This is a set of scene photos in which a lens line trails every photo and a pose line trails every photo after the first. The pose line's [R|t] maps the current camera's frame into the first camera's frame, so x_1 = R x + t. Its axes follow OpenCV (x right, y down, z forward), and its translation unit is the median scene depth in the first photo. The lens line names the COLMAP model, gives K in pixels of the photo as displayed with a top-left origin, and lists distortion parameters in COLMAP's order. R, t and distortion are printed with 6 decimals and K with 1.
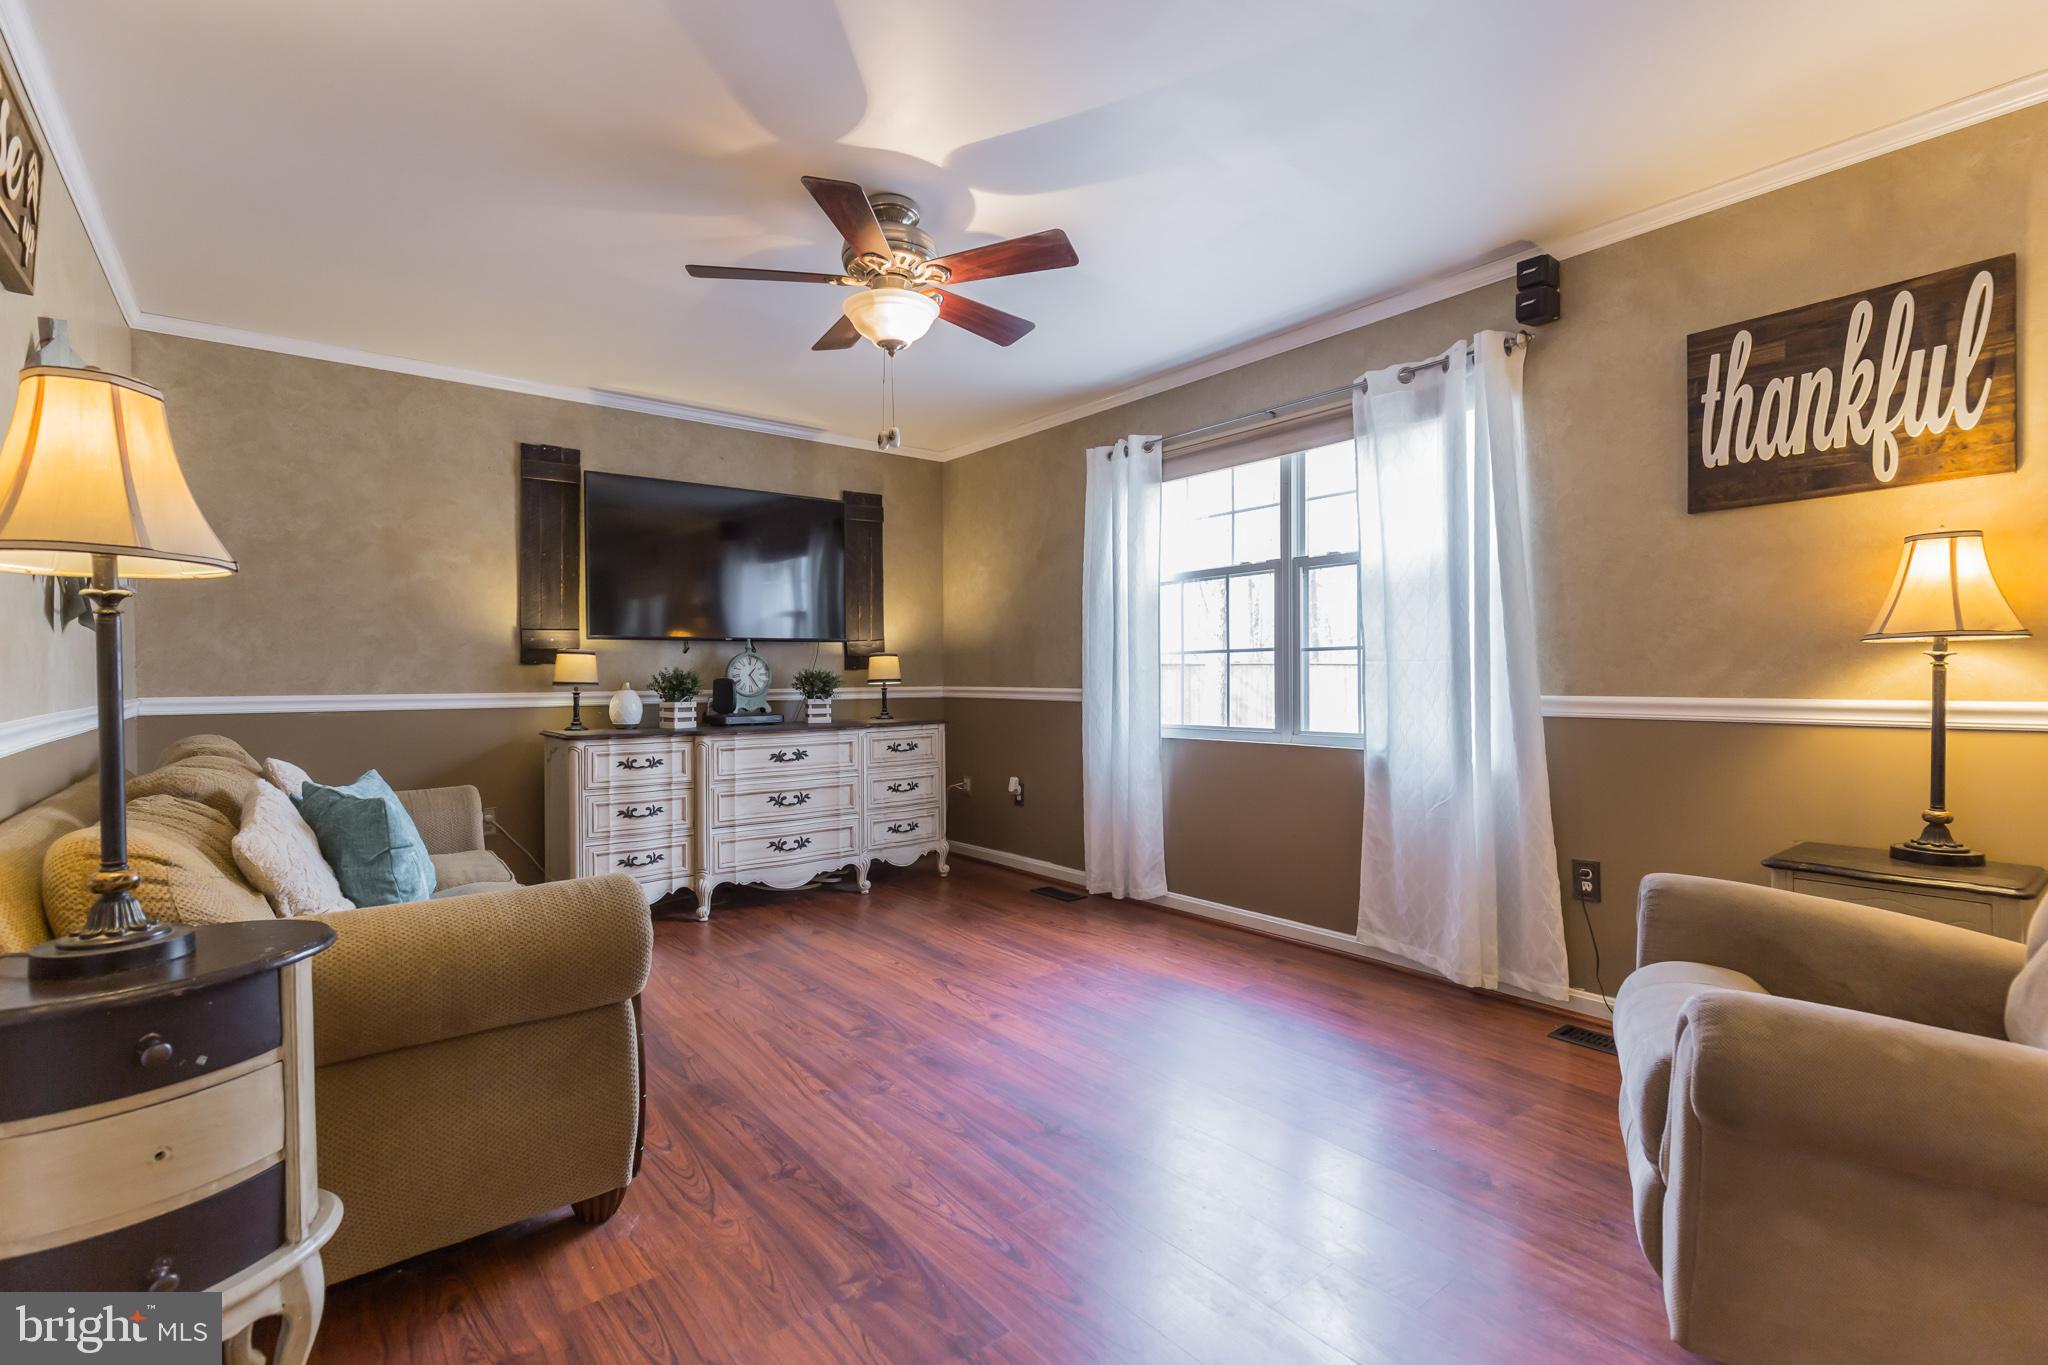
lens RADIAL K [[938.0, 0, 1021.5], [0, 938.0, 687.6], [0, 0, 1]] dist [0.018272, -0.000205]
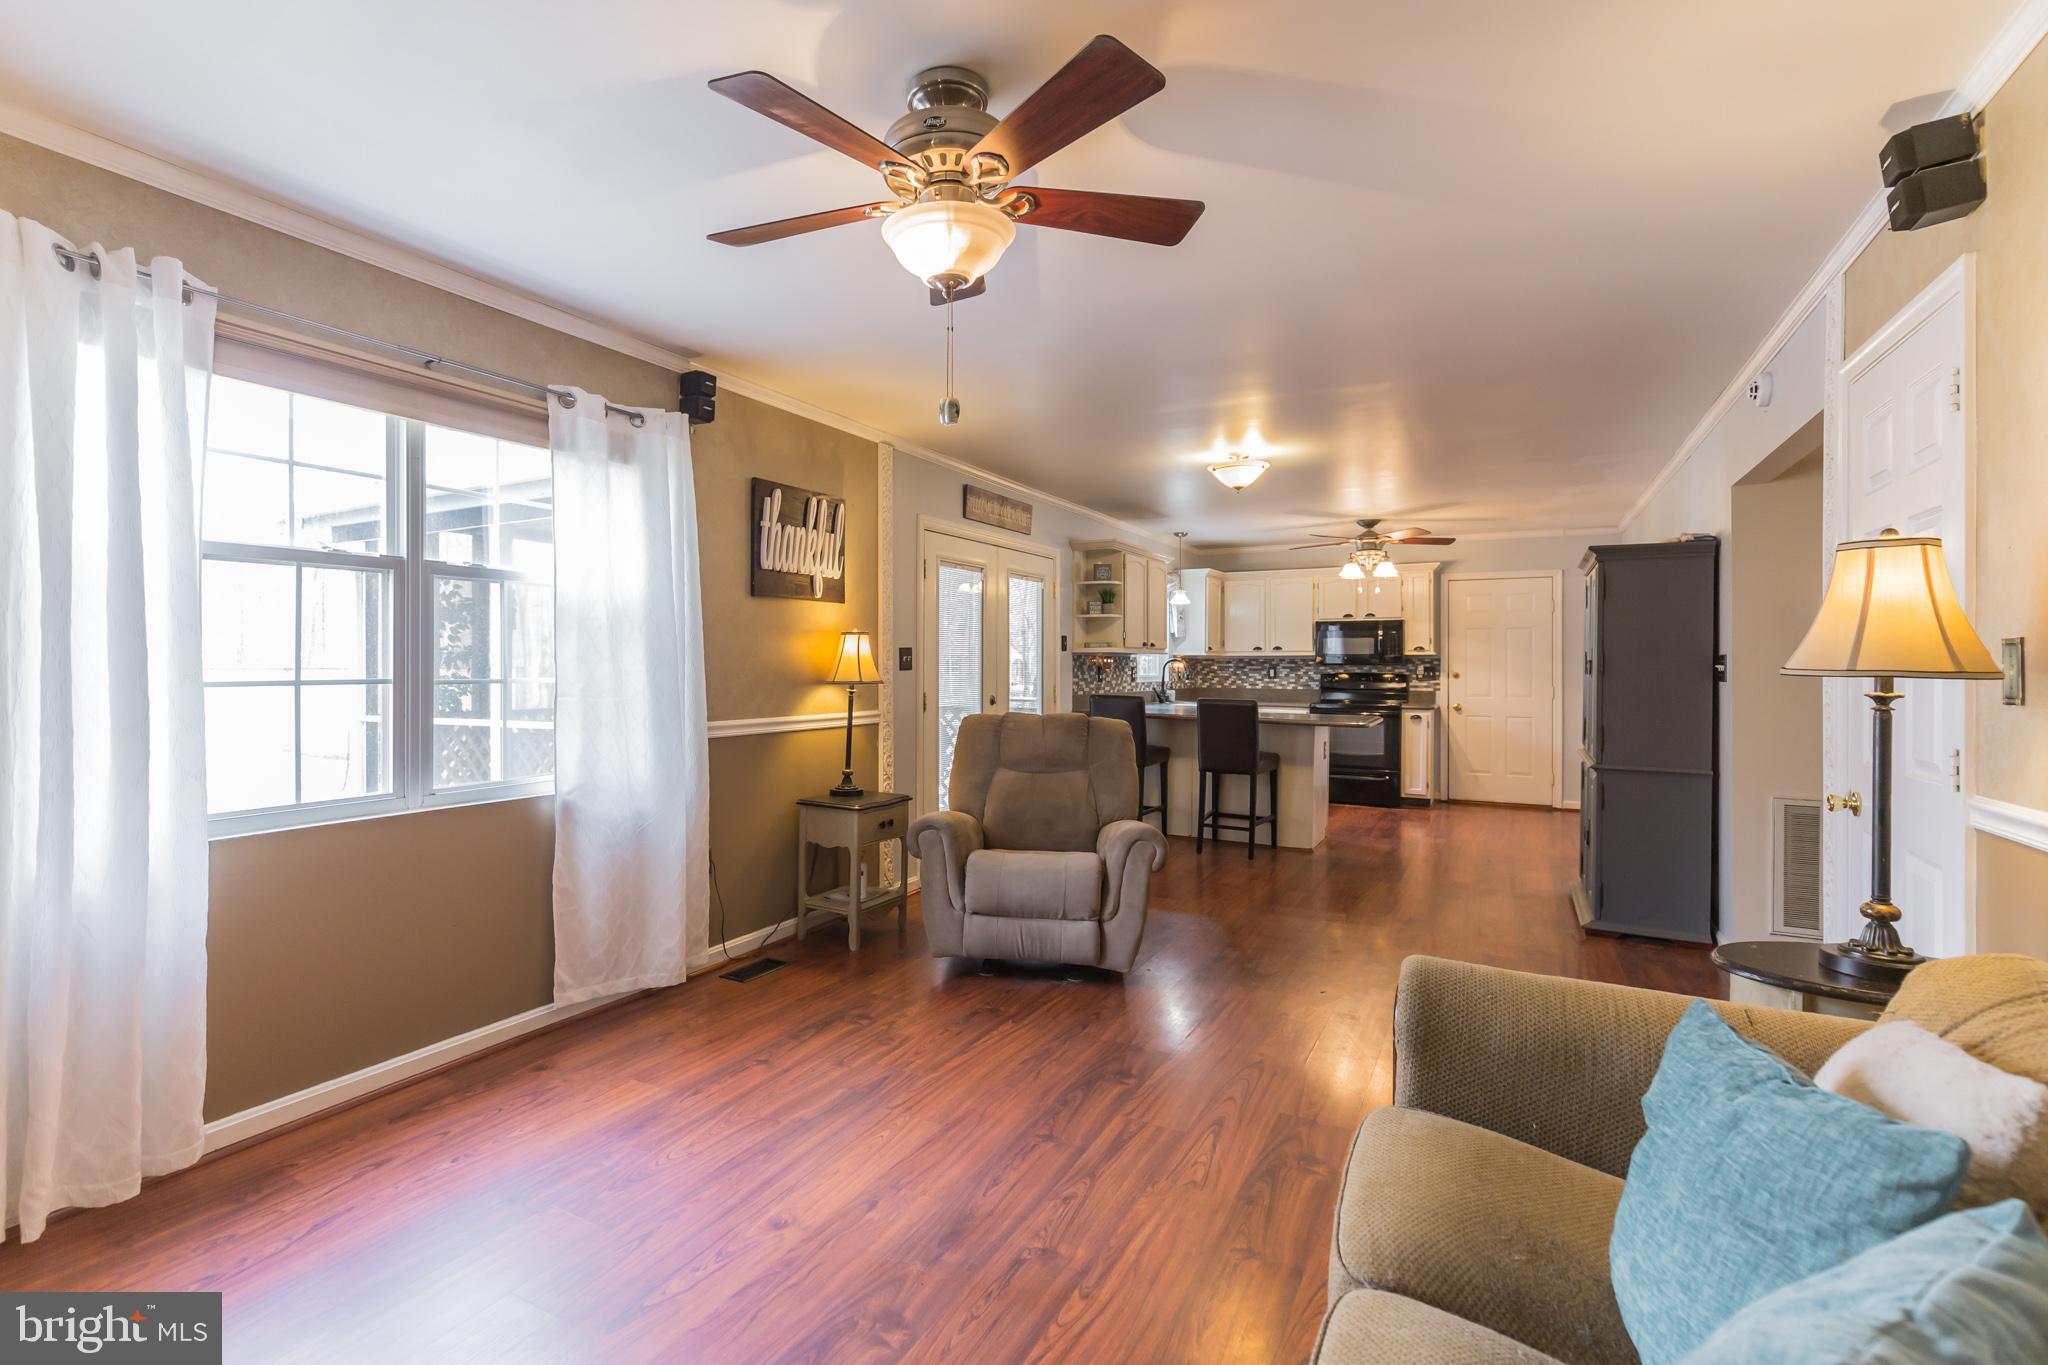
lens RADIAL K [[848.3, 0, 1019.4], [0, 848.3, 672.2], [0, 0, 1]] dist [0.011019, 0.000219]
pose [[-0.351814, 0.003426, 0.936064, -0.695637], [0.012401, 0.999923, 0.001001, -0.058310], [-0.935988, 0.011960, -0.351829, 1.073136]]
